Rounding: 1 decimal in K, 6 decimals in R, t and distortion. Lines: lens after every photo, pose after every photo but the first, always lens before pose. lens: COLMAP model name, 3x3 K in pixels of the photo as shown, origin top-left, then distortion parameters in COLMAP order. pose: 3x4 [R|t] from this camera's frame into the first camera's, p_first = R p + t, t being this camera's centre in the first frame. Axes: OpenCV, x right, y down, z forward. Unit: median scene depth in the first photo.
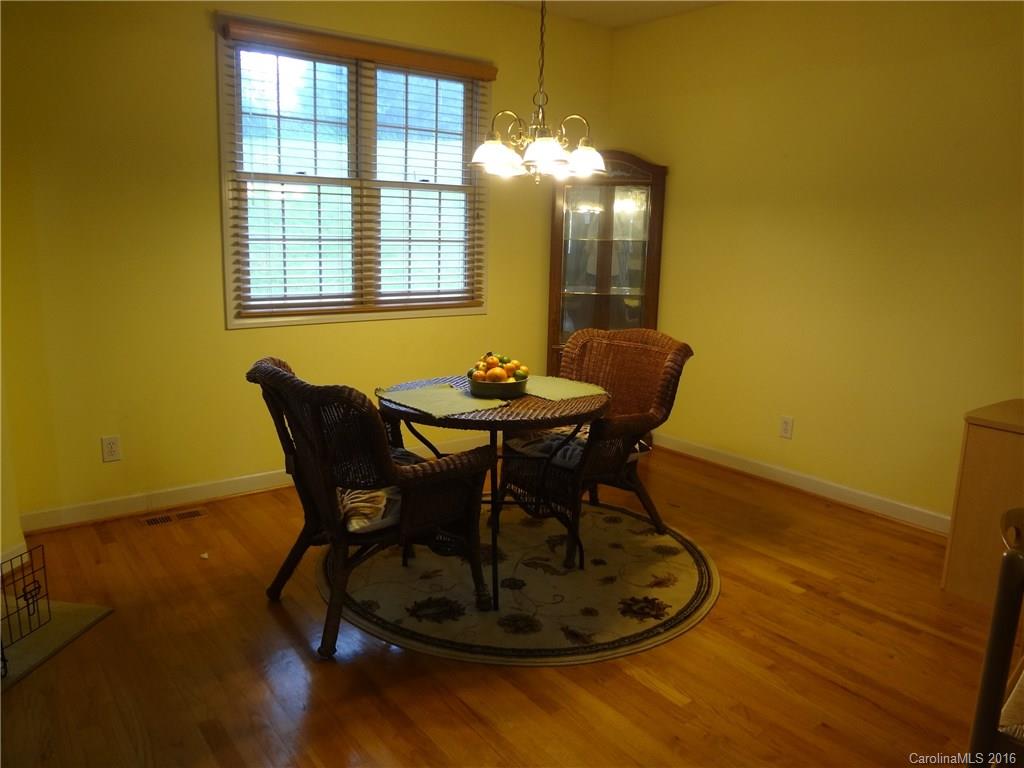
lens RADIAL K [[765.2, 0, 519.0], [0, 765.2, 385.2], [0, 0, 1]] dist [-0.051888, 0.006240]
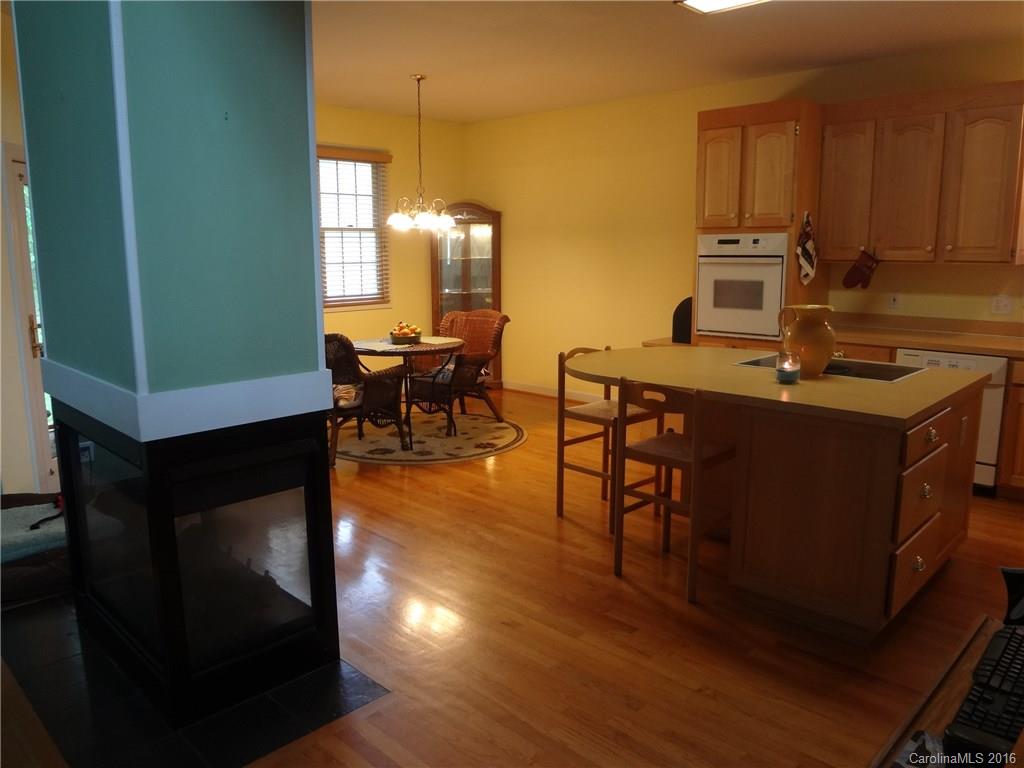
lens RADIAL K [[763.1, 0, 519.9], [0, 763.1, 382.1], [0, 0, 1]] dist [-0.034082, -0.003992]
pose [[0.988304, -0.051936, 0.143380, -0.023497], [0.054232, 0.998454, -0.012150, 0.138695], [-0.142528, 0.019783, 0.989593, -0.879837]]
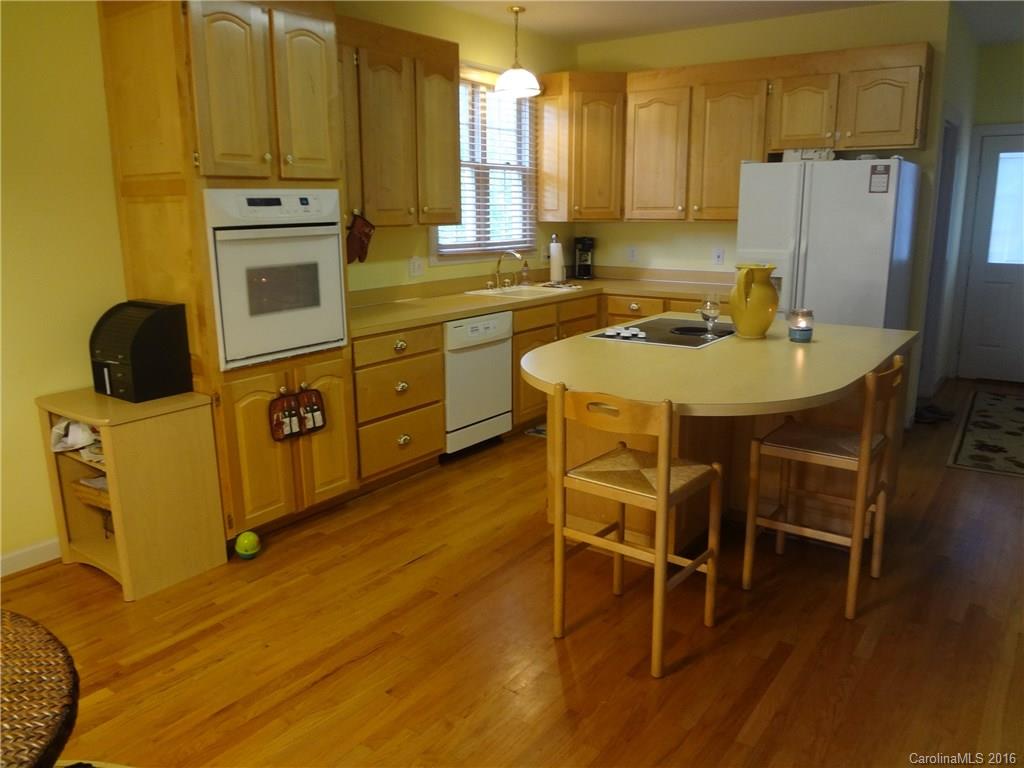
lens RADIAL K [[765.2, 0, 516.1], [0, 765.2, 389.0], [0, 0, 1]] dist [-0.051888, 0.006240]
pose [[-0.273389, -0.242856, 0.930741, -0.376946], [0.185075, 0.936244, 0.298655, -0.168711], [-0.943931, 0.253906, -0.211012, 0.652241]]
